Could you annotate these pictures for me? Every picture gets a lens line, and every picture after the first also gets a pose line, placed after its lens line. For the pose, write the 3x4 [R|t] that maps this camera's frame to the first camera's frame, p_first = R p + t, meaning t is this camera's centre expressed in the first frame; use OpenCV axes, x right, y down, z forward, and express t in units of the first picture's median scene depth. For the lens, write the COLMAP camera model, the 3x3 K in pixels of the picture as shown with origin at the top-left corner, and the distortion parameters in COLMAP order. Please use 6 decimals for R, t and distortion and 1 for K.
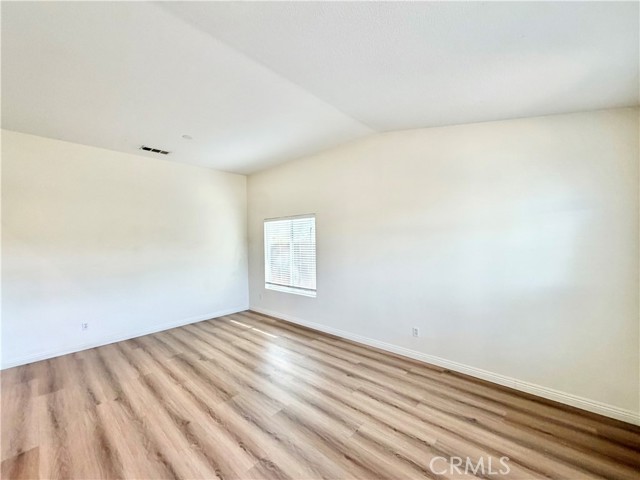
lens RADIAL K [[256.6, 0, 339.7], [0, 256.6, 241.4], [0, 0, 1]] dist [-0.001913, 0.000421]
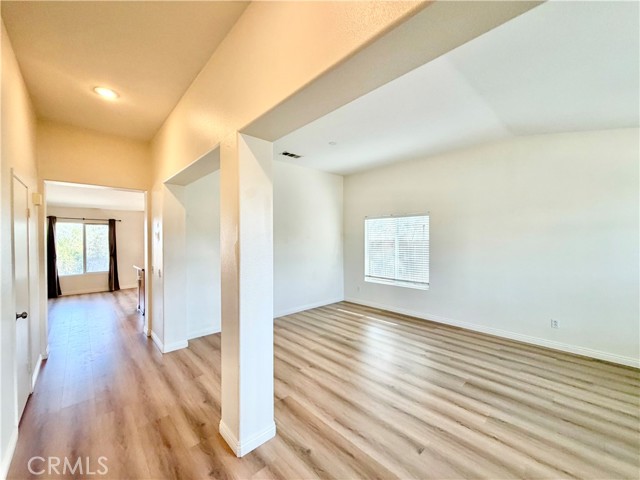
lens RADIAL K [[256.6, 0, 337.4], [0, 256.6, 245.1], [0, 0, 1]] dist [-0.001913, 0.000421]
pose [[0.995962, 0.016498, -0.088248, -0.377086], [-0.014605, 0.999650, 0.022058, 0.010997], [0.088581, -0.020680, 0.995854, -0.101360]]
